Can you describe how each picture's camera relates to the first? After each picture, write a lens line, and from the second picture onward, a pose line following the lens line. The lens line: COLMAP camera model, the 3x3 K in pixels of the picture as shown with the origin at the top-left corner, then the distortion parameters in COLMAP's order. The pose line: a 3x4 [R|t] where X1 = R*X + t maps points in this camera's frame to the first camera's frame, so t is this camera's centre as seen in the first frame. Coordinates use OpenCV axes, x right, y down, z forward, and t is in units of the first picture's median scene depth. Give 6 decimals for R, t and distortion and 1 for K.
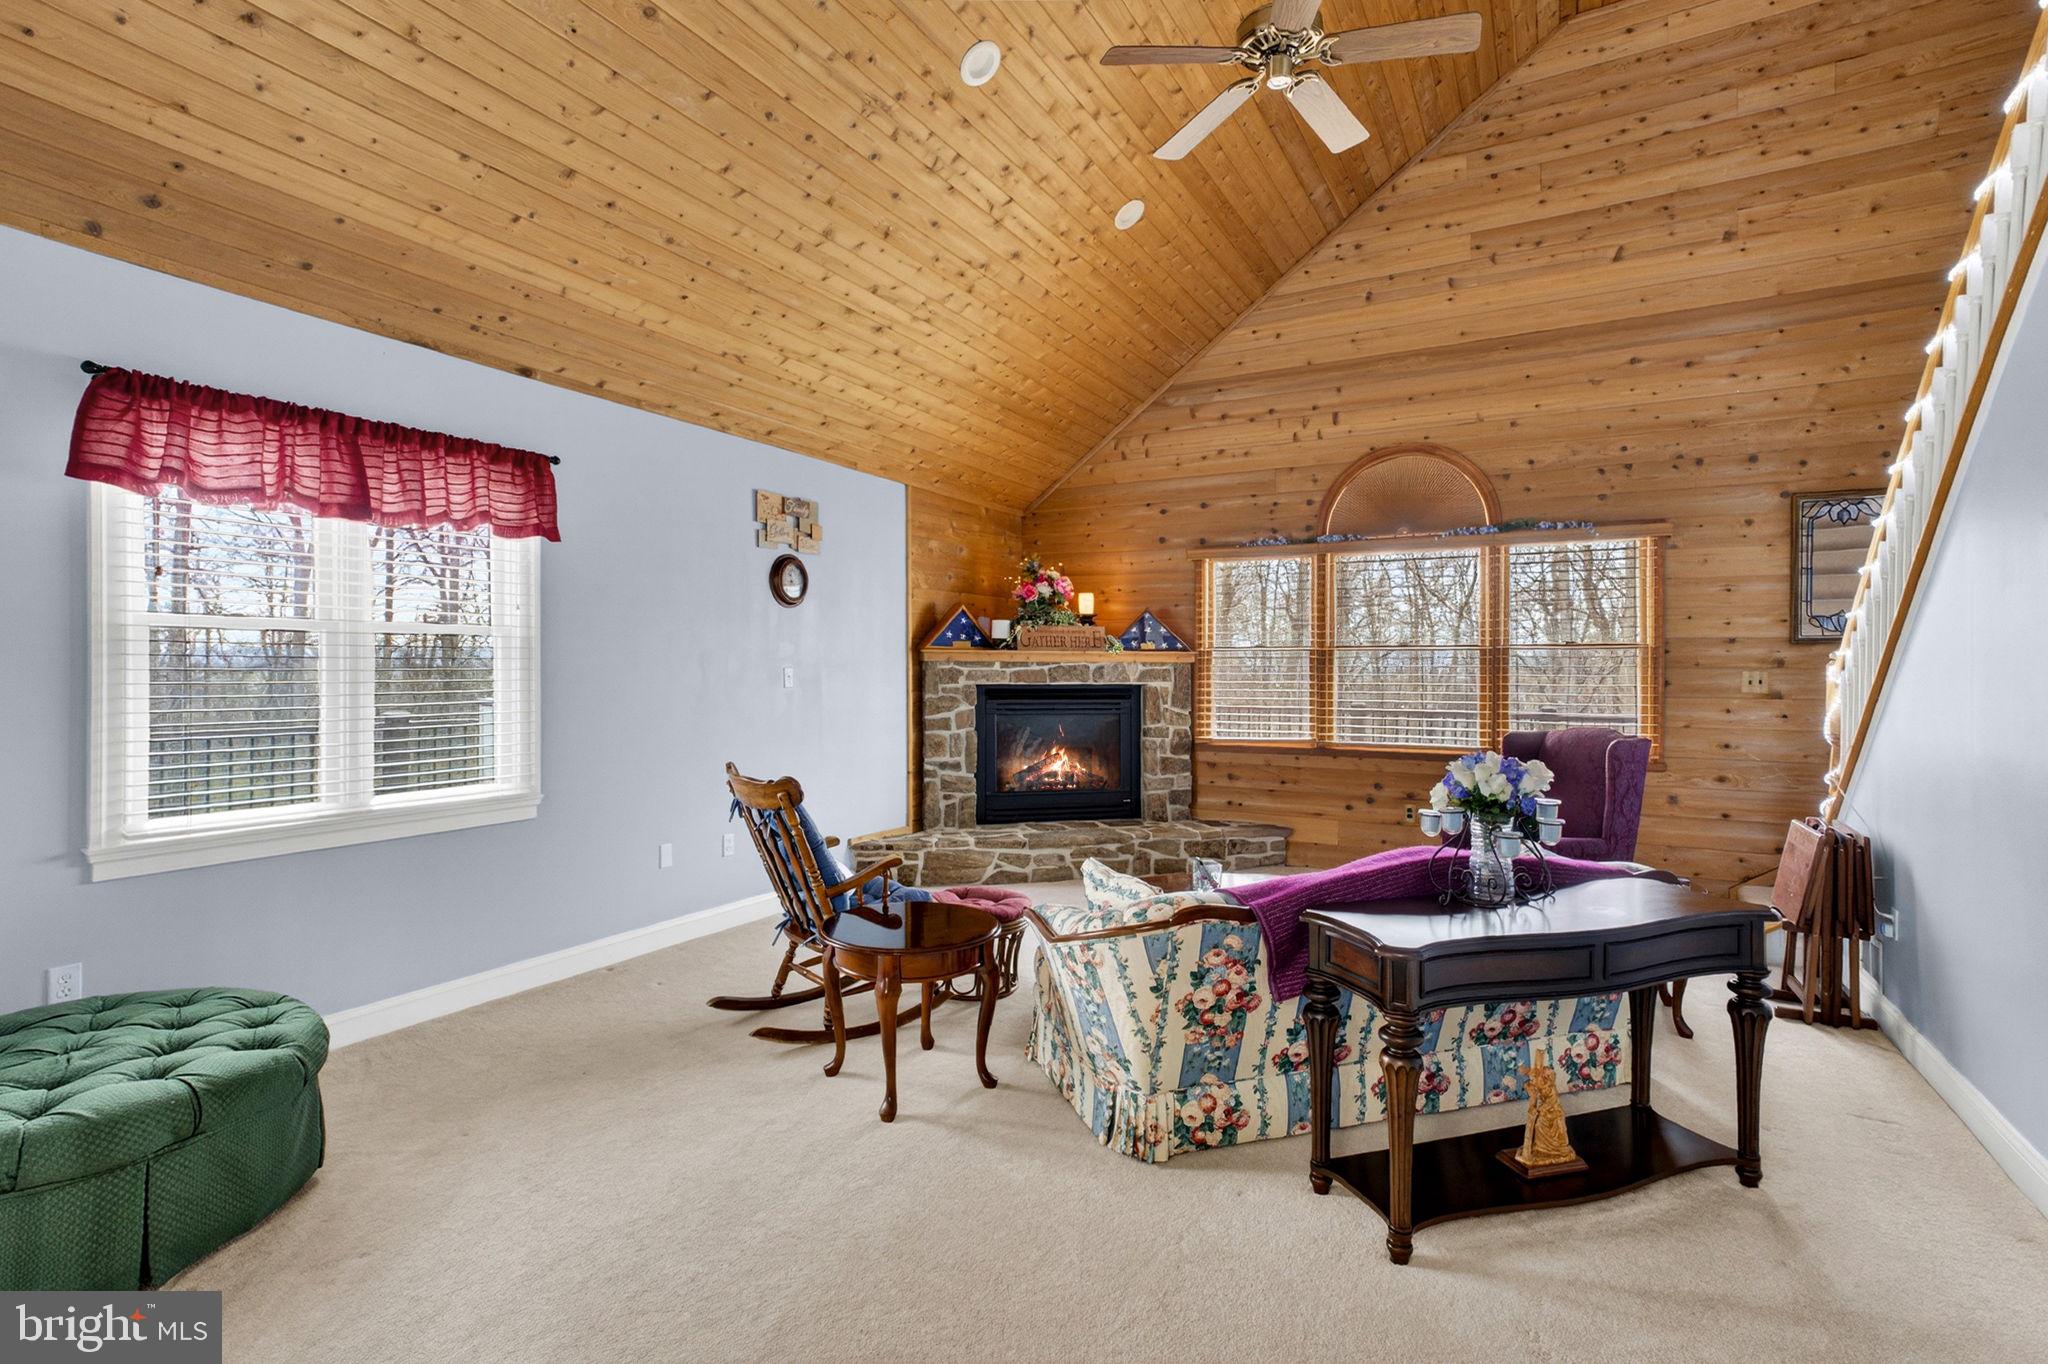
lens RADIAL K [[902.7, 0, 1022.7], [0, 902.7, 669.7], [0, 0, 1]] dist [-0.002130, -0.000140]
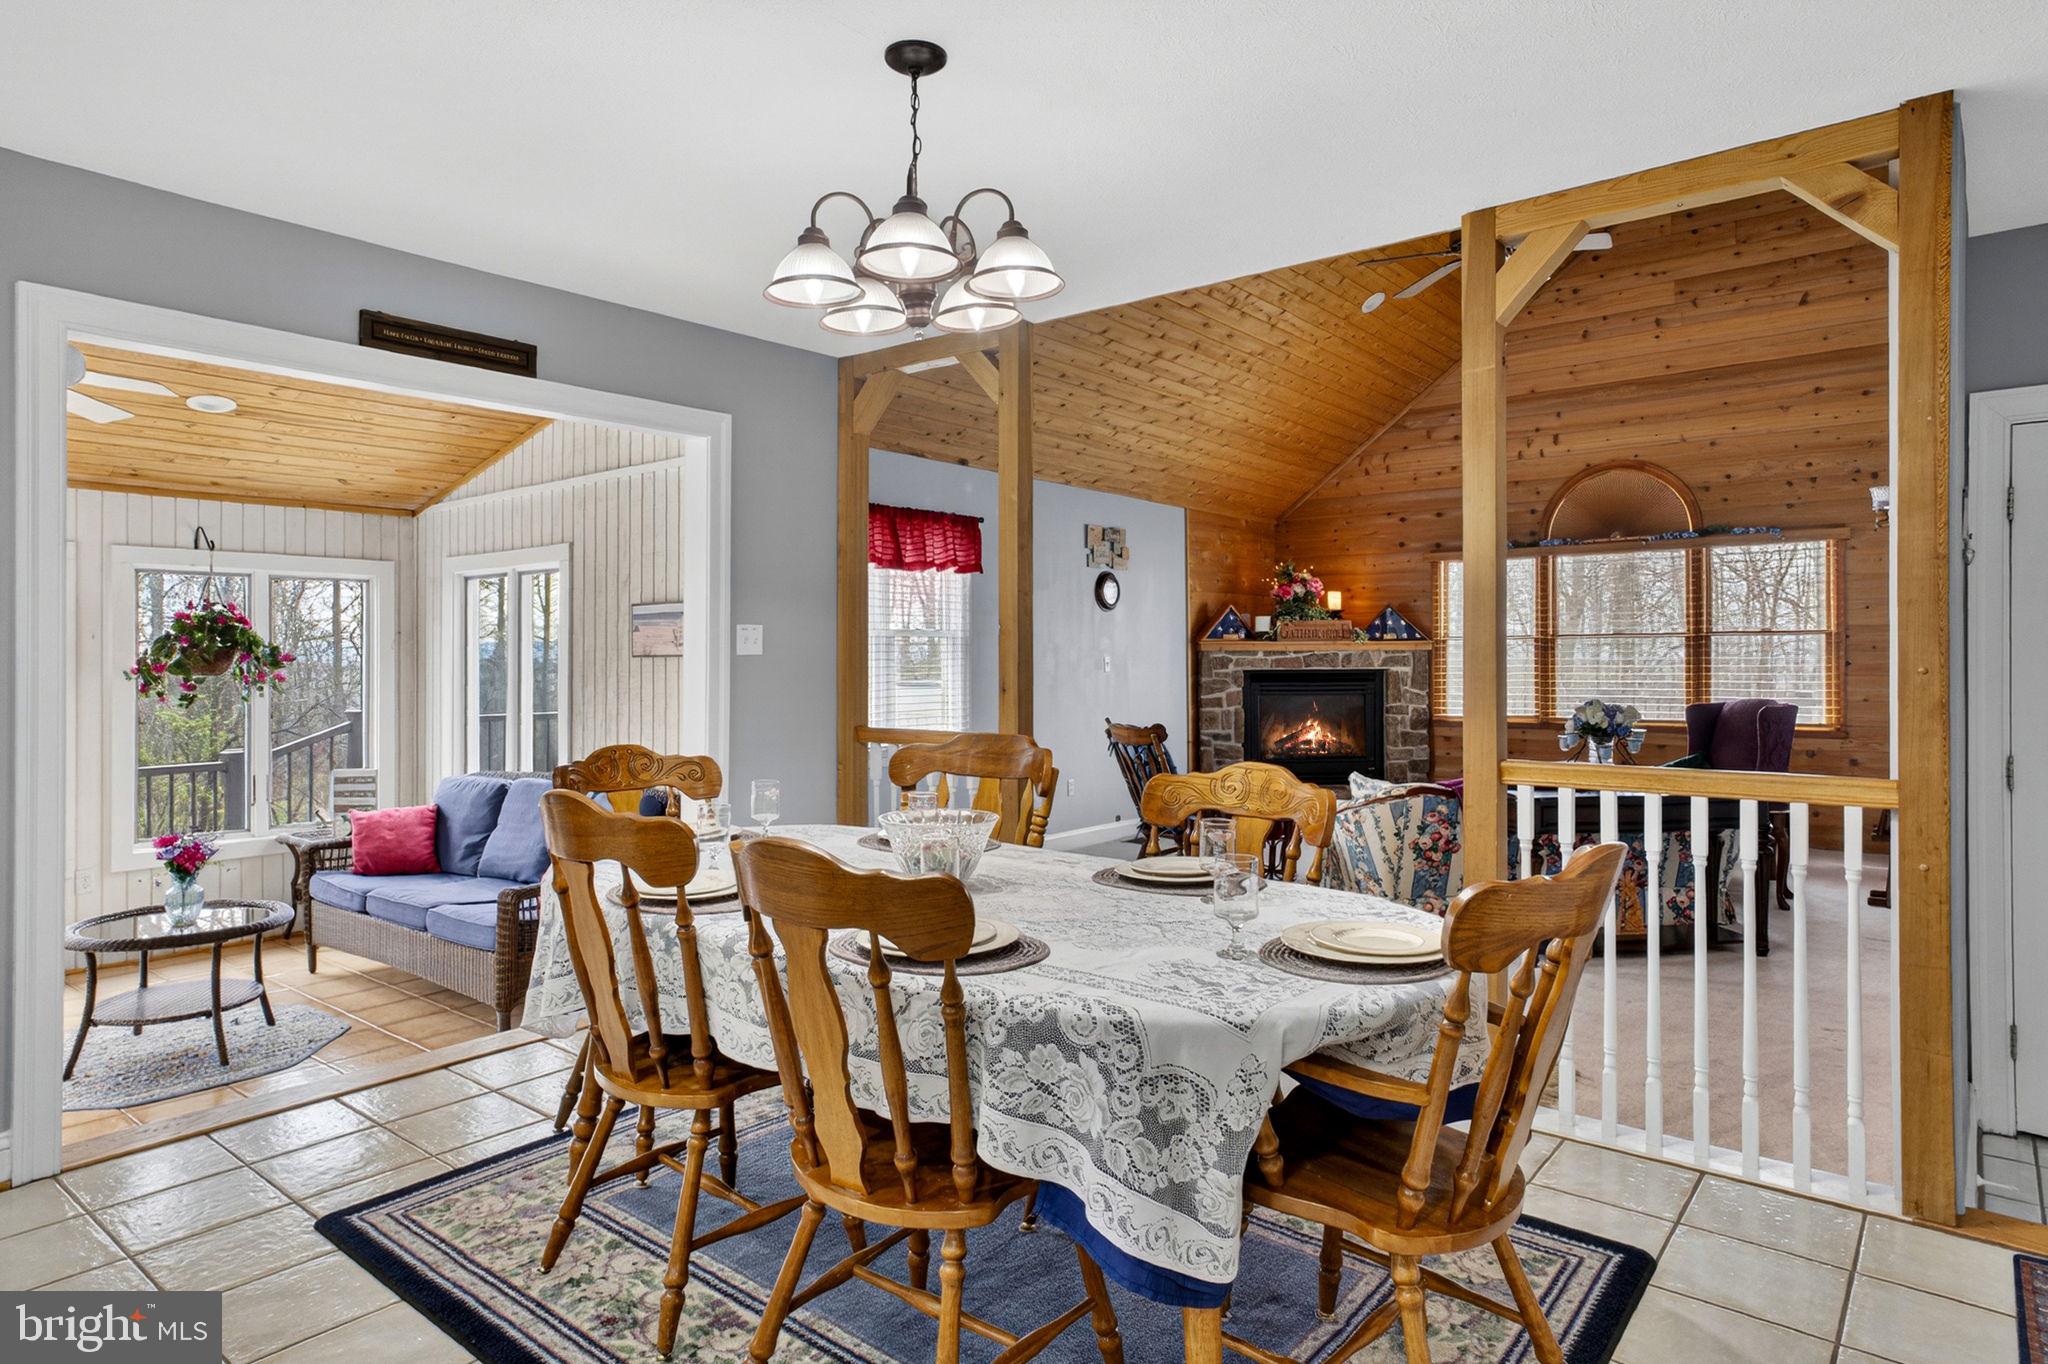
lens RADIAL K [[1161.8, 0, 1030.4], [0, 1161.8, 674.2], [0, 0, 1]] dist [0.004517, 0.002264]
pose [[0.987235, -0.006515, -0.159140, -0.094270], [0.008106, 0.999923, 0.009353, 0.005821], [0.159067, -0.010523, 0.987212, -0.651913]]
